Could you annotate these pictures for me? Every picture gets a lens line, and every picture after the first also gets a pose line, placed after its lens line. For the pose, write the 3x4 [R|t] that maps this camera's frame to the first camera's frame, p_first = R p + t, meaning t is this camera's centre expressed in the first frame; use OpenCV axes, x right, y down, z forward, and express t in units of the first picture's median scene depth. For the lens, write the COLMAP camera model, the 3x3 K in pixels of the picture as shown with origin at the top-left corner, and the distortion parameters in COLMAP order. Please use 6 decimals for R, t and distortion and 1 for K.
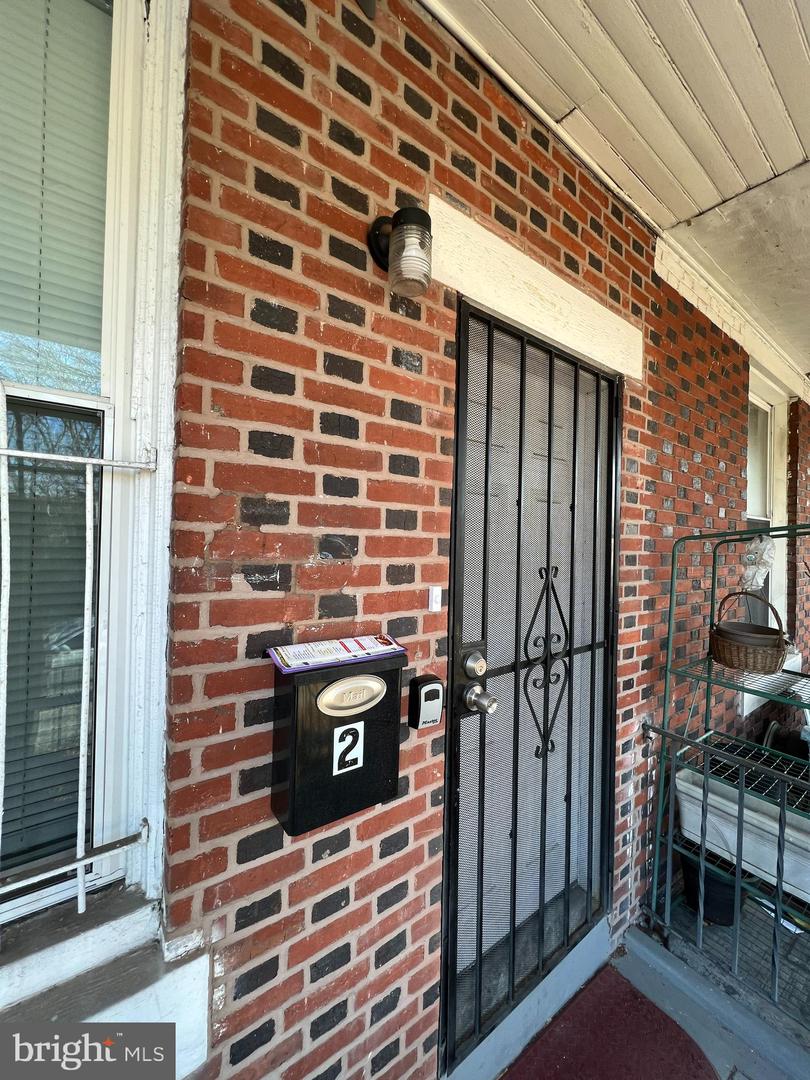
lens RADIAL K [[431.2, 0, 407.6], [0, 431.2, 538.1], [0, 0, 1]] dist [-0.002186, 0.000403]
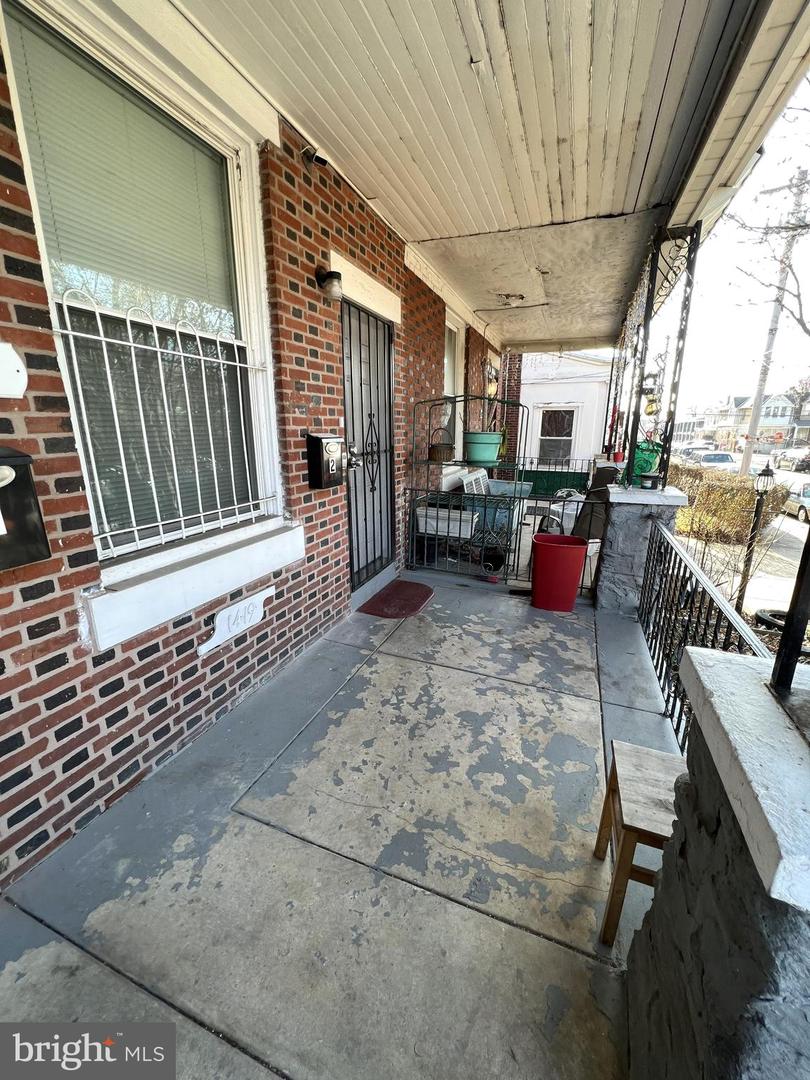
lens RADIAL K [[431.2, 0, 407.6], [0, 431.2, 538.1], [0, 0, 1]] dist [-0.002186, 0.000403]
pose [[0.849113, -0.156091, 0.504622, -0.777117], [0.017523, 0.963138, 0.268436, 0.091021], [-0.527921, -0.219090, 0.820548, -1.159441]]
